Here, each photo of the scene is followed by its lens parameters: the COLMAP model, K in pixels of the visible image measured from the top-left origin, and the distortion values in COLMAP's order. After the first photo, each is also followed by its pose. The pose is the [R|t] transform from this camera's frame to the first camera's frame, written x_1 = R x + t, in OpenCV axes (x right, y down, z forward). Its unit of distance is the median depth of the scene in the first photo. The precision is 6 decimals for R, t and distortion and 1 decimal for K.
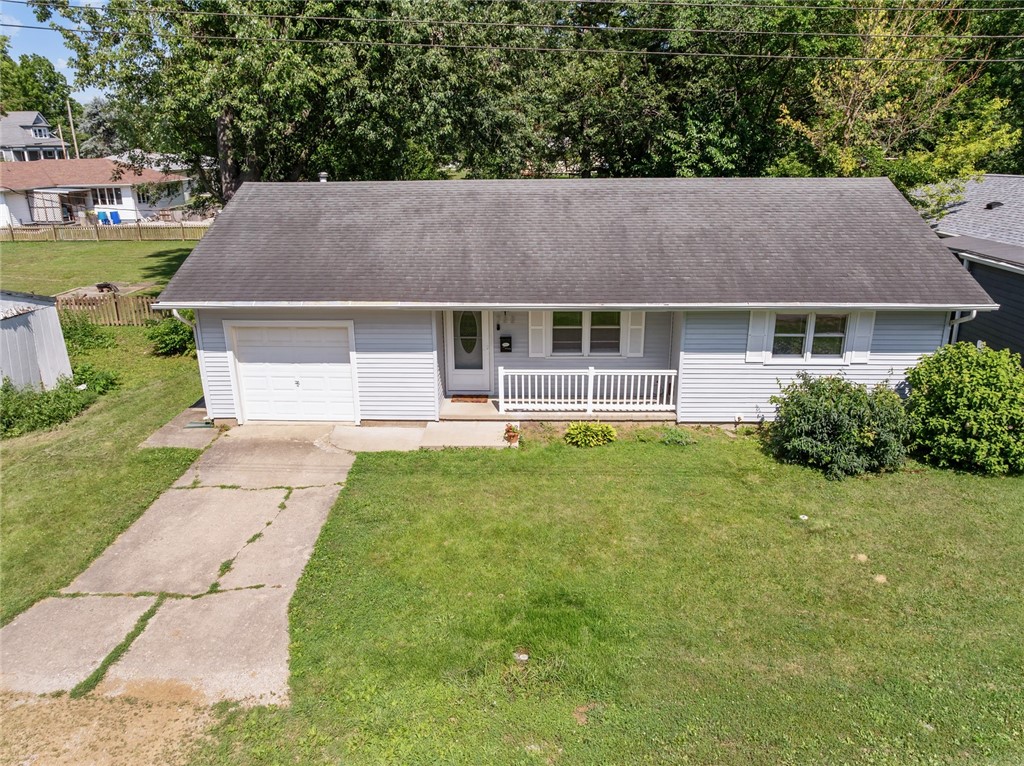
lens RADIAL K [[728.2, 0, 512.0], [0, 728.2, 383.0], [0, 0, 1]] dist [-0.026266, -0.002117]
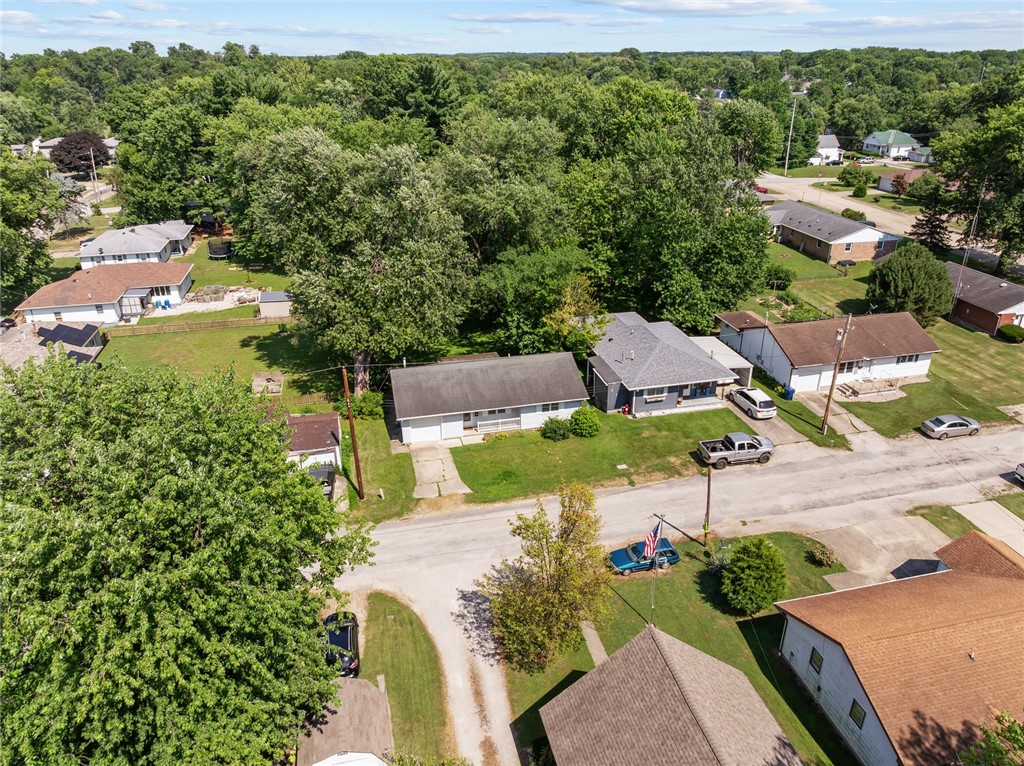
lens RADIAL K [[728.2, 0, 512.0], [0, 728.2, 383.0], [0, 0, 1]] dist [-0.026266, -0.002117]
pose [[0.966112, -0.110739, 0.233163, -0.770551], [0.082589, 0.988428, 0.127235, -0.754429], [-0.244555, -0.103667, 0.964078, -2.992286]]
